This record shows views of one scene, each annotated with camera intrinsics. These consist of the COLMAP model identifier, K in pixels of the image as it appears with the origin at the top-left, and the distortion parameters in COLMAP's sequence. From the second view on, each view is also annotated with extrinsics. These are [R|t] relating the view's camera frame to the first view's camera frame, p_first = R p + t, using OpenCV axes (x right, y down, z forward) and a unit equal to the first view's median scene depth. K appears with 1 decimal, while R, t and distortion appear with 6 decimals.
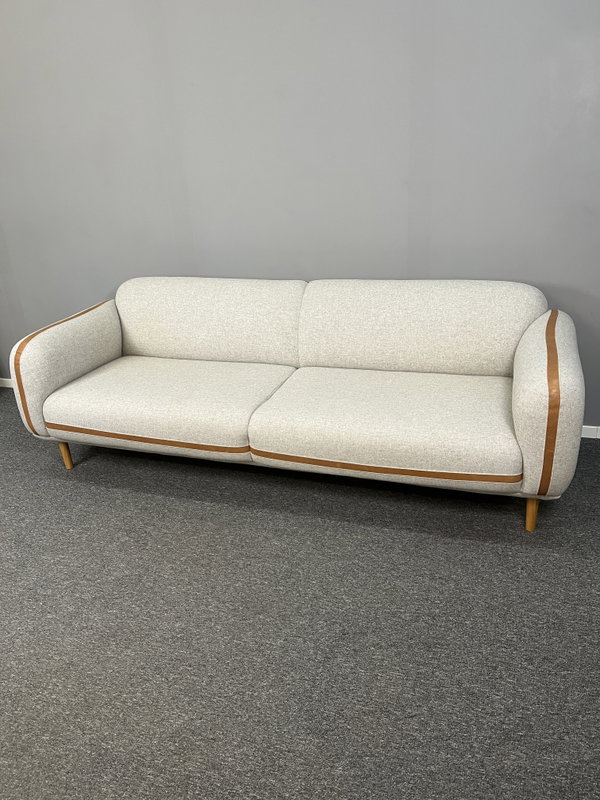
lens RADIAL K [[611.3, 0, 300.0], [0, 611.3, 400.0], [0, 0, 1]] dist [0.031620, -0.004612]
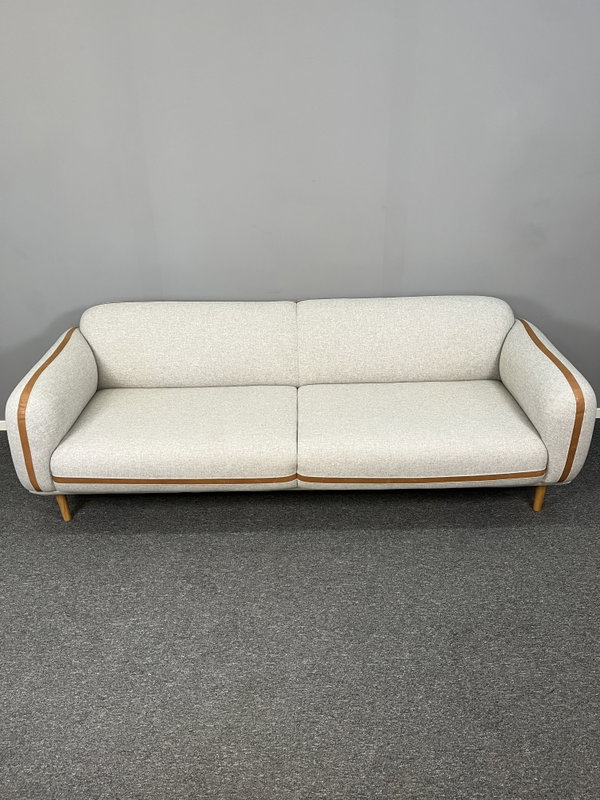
lens RADIAL K [[611.3, 0, 300.0], [0, 611.3, 400.0], [0, 0, 1]] dist [0.031620, -0.004612]
pose [[0.940927, -0.110009, 0.320242, -0.357011], [0.094621, 0.993501, 0.063271, -0.102483], [-0.325121, -0.029232, 0.945220, 0.023587]]
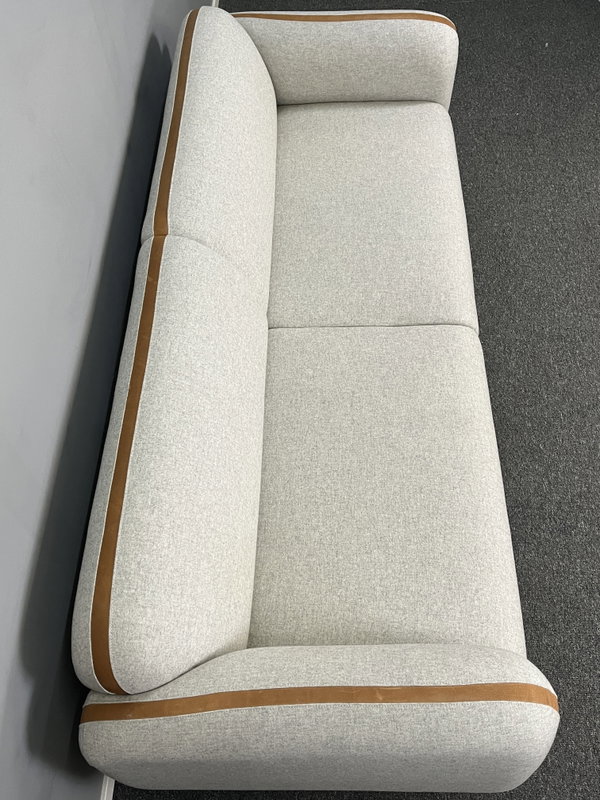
lens RADIAL K [[833.7, 0, 300.0], [0, 833.7, 400.0], [0, 0, 1]] dist [0.000537, -0.000488]
pose [[-0.341776, -0.729971, 0.591887, -0.589842], [0.390336, 0.462654, 0.795983, -0.709217], [-0.854884, 0.503083, 0.126810, 0.989246]]
